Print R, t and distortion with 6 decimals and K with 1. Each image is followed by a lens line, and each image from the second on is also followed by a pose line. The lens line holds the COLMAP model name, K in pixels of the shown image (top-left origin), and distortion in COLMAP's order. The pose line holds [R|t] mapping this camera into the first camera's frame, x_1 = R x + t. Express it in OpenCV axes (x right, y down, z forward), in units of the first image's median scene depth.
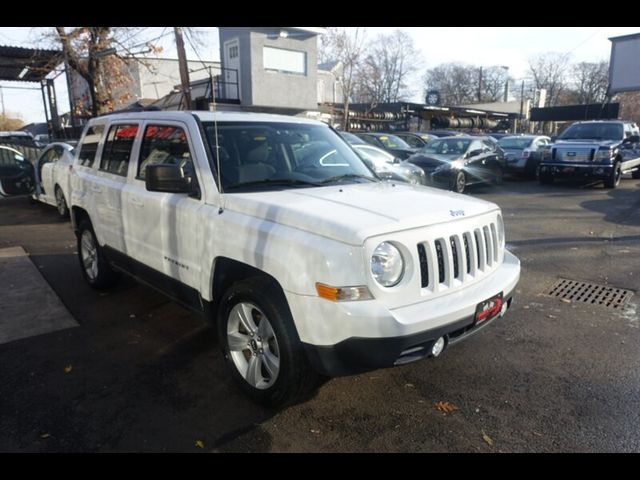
lens RADIAL K [[442.6, 0, 320.0], [0, 442.6, 240.0], [0, 0, 1]] dist [-0.001208, -0.000652]
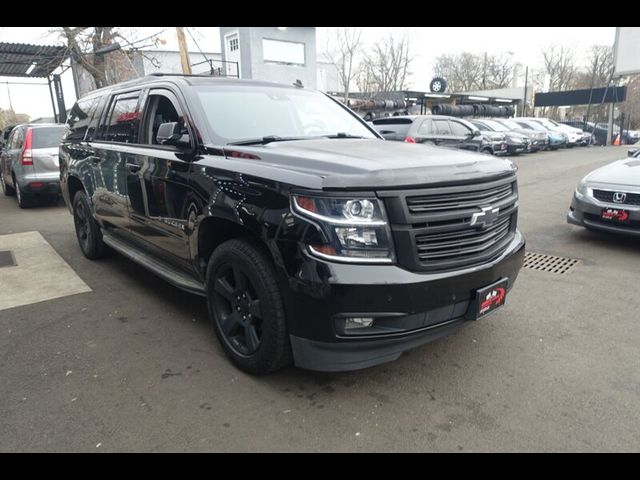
lens RADIAL K [[443.4, 0, 320.0], [0, 443.4, 240.0], [0, 0, 1]] dist [0.004407, 0.000286]
pose [[0.999710, -0.012432, -0.020628, 0.014447], [0.012869, 0.999693, 0.021172, 0.005189], [0.020358, -0.021431, 0.999563, -0.023022]]
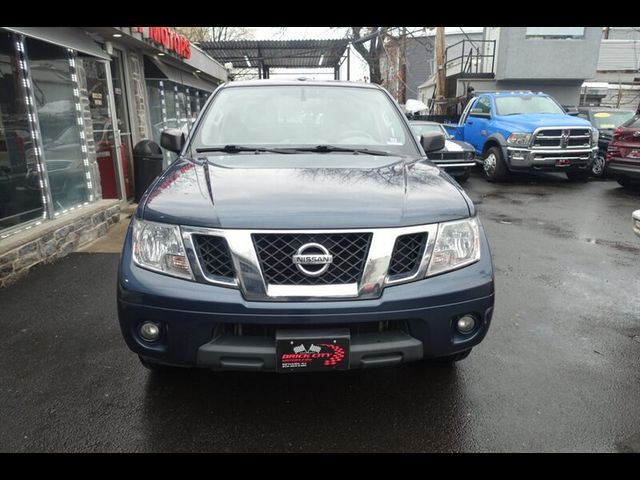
lens RADIAL K [[442.6, 0, 320.0], [0, 442.6, 240.0], [0, 0, 1]] dist [-0.001208, -0.000652]
pose [[0.785699, 0.165492, -0.596062, 0.111684], [-0.135877, 0.986189, 0.094701, -0.006913], [0.603503, 0.006585, 0.797334, 0.028818]]
